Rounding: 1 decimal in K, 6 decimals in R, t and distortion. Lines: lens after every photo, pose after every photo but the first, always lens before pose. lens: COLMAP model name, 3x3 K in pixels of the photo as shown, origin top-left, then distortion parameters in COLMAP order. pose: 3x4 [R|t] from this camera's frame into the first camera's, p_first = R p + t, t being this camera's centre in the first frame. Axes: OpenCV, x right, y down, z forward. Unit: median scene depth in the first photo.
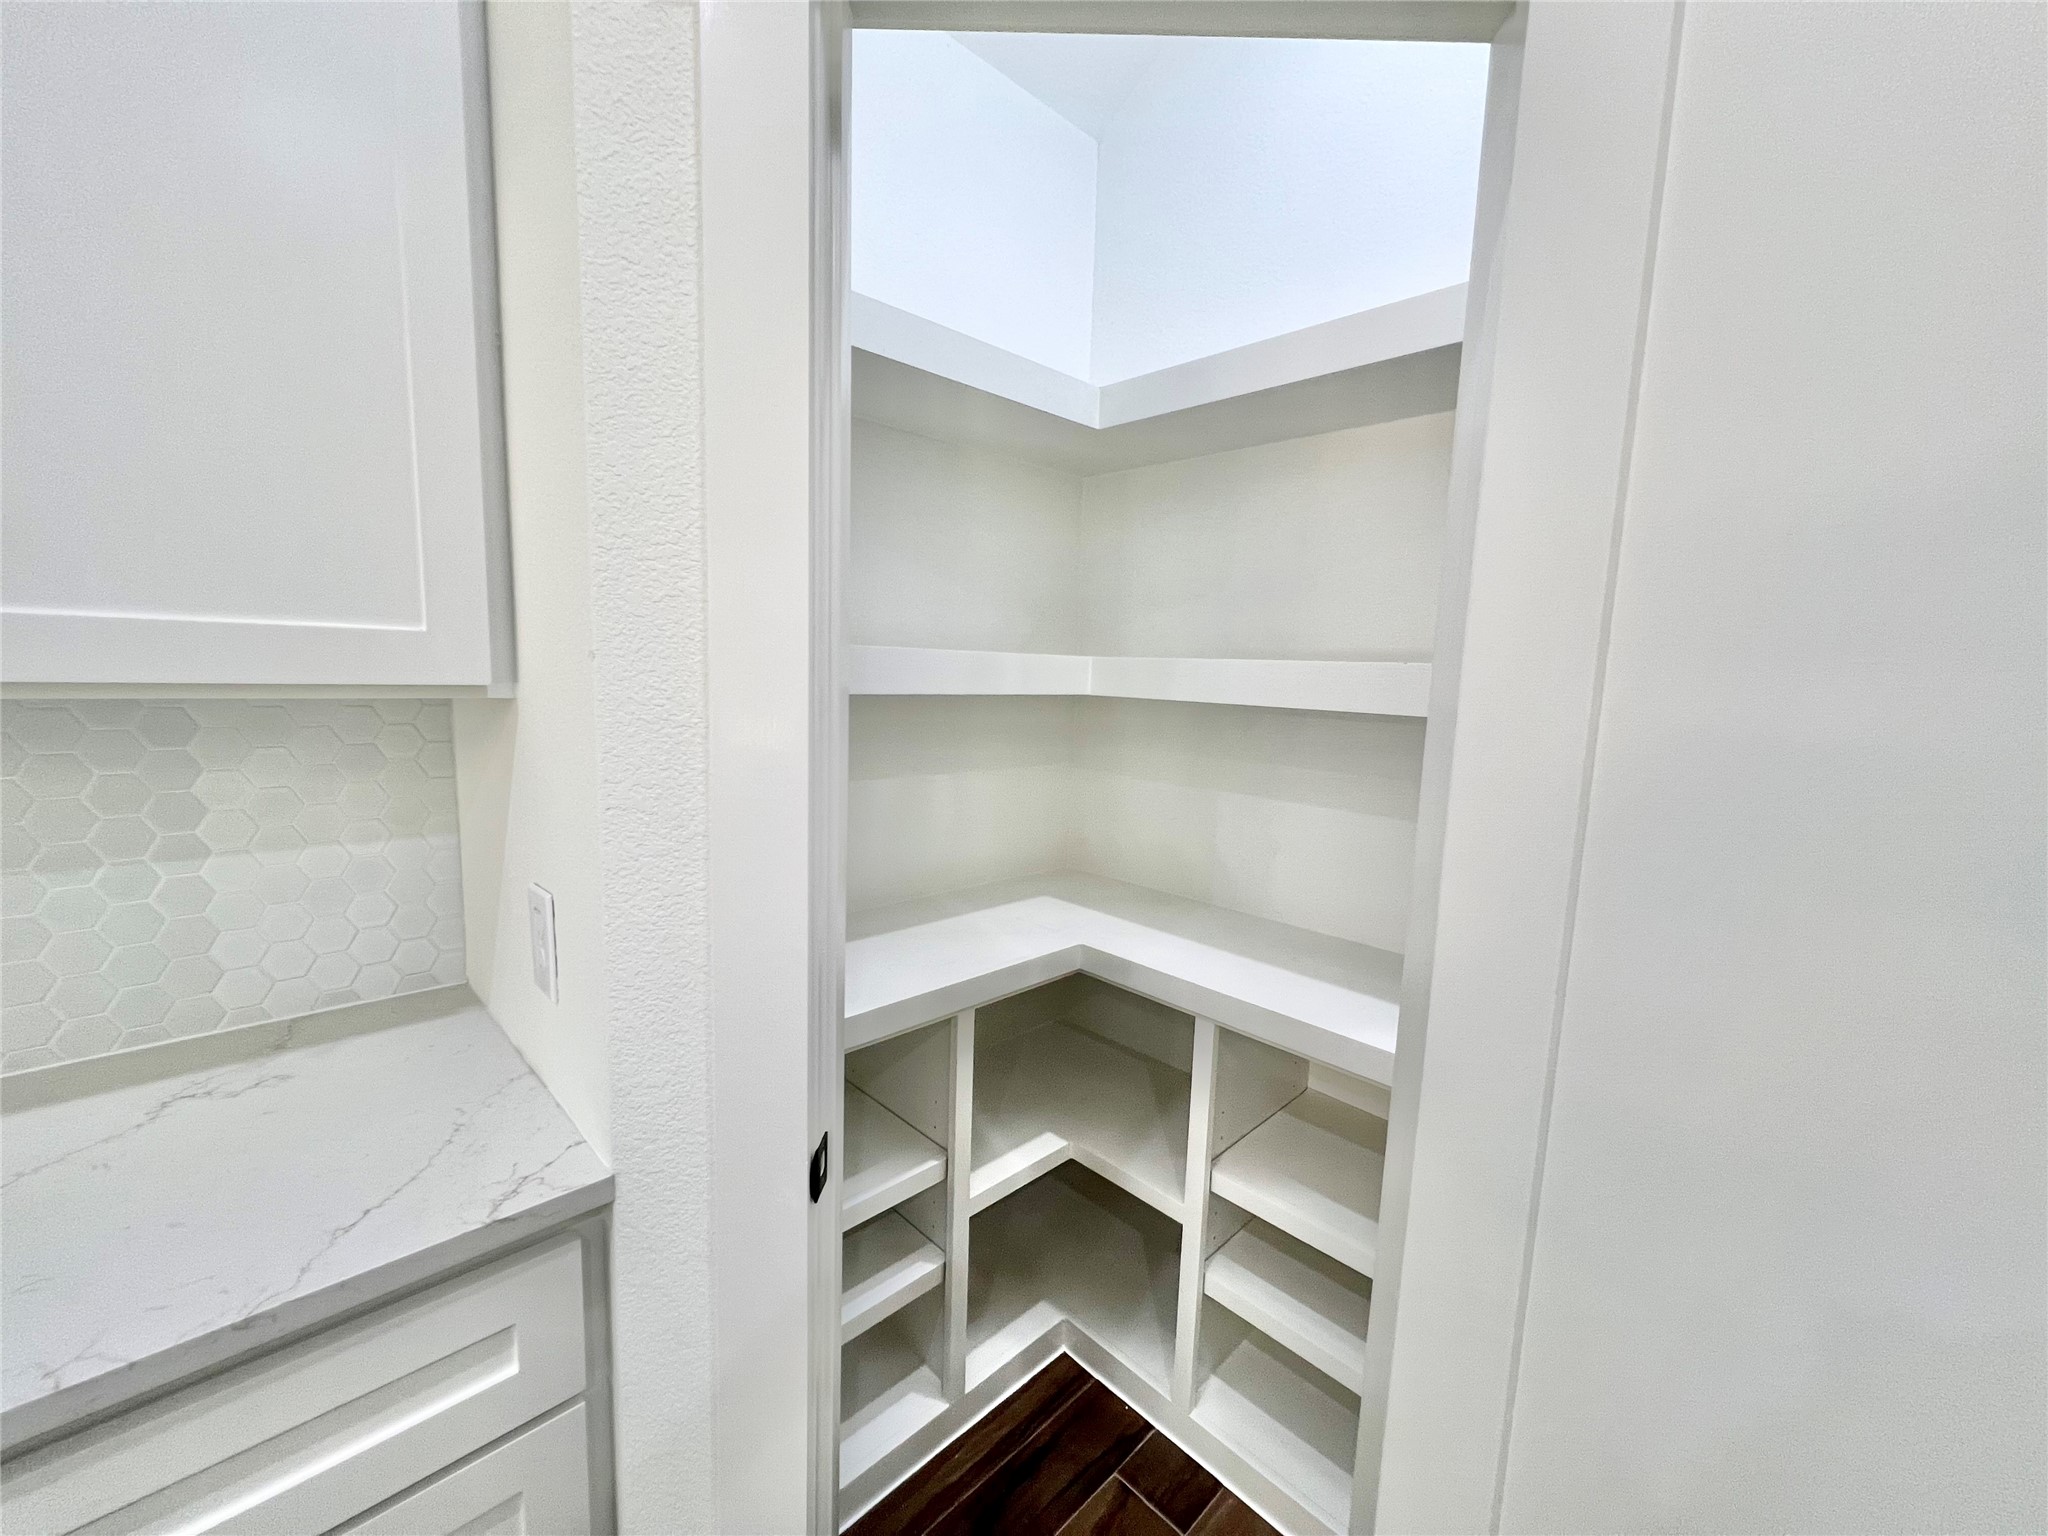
lens RADIAL K [[818.3, 0, 1028.4], [0, 818.3, 775.8], [0, 0, 1]] dist [0.002392, -0.000026]
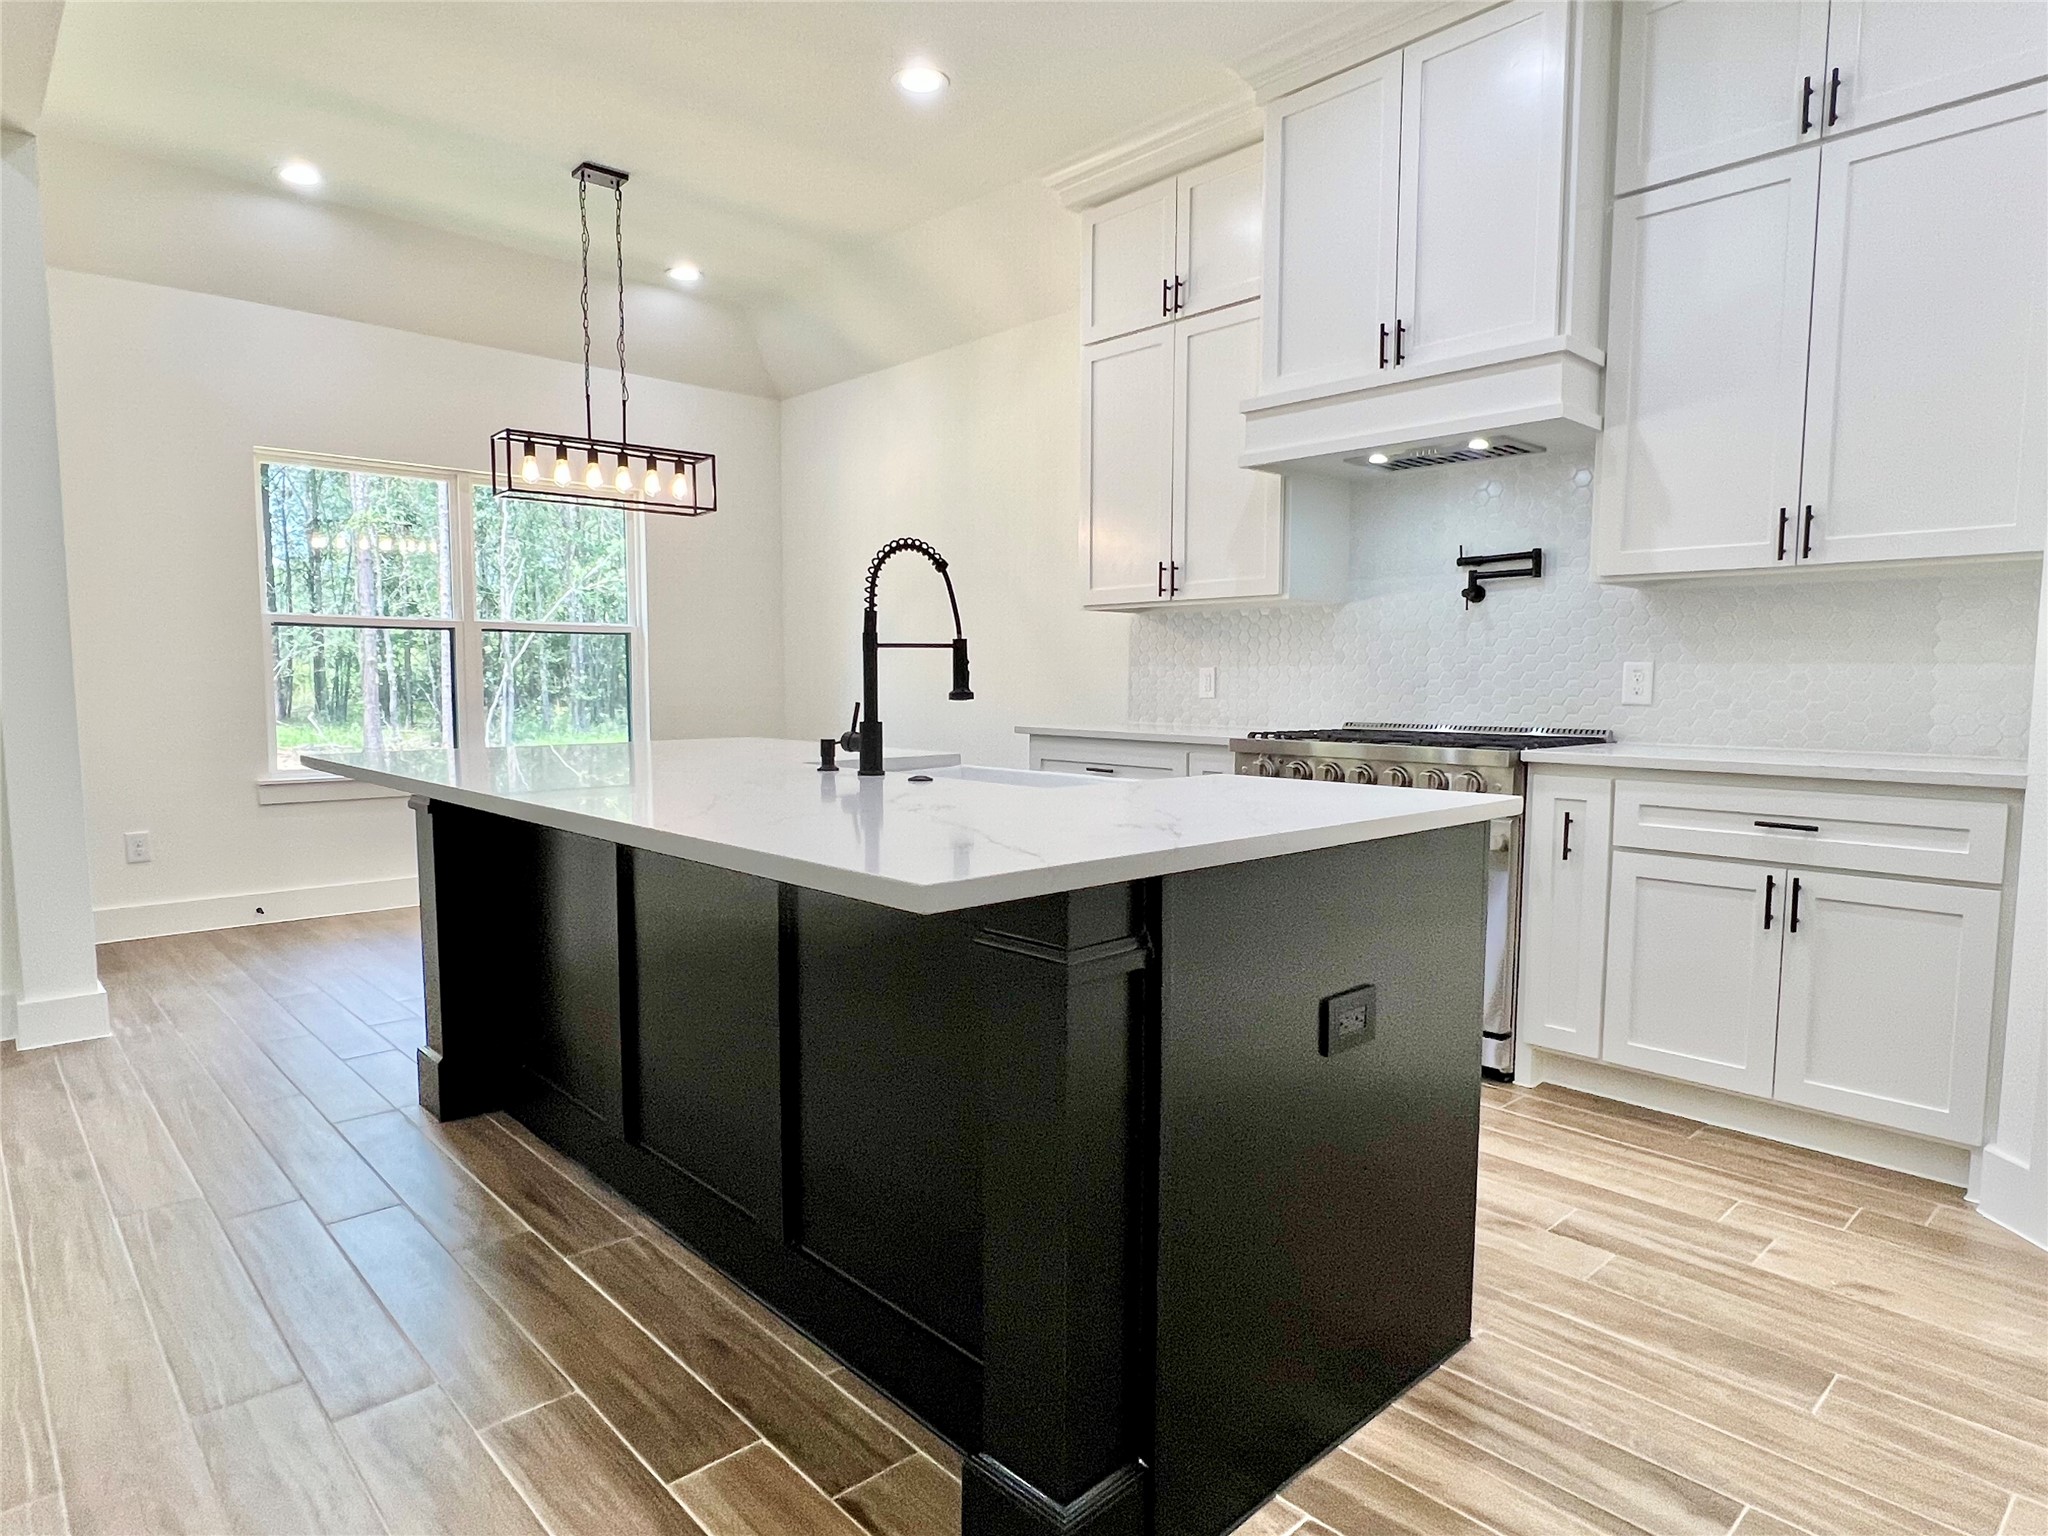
lens RADIAL K [[1194.3, 0, 1028.0], [0, 1194.3, 783.4], [0, 0, 1]] dist [-0.003862, 0.001018]
pose [[-0.018194, 0.055771, -0.998278, 2.439668], [-0.138518, 0.988674, 0.057759, 0.663646], [0.990193, 0.139330, -0.010262, -1.391859]]
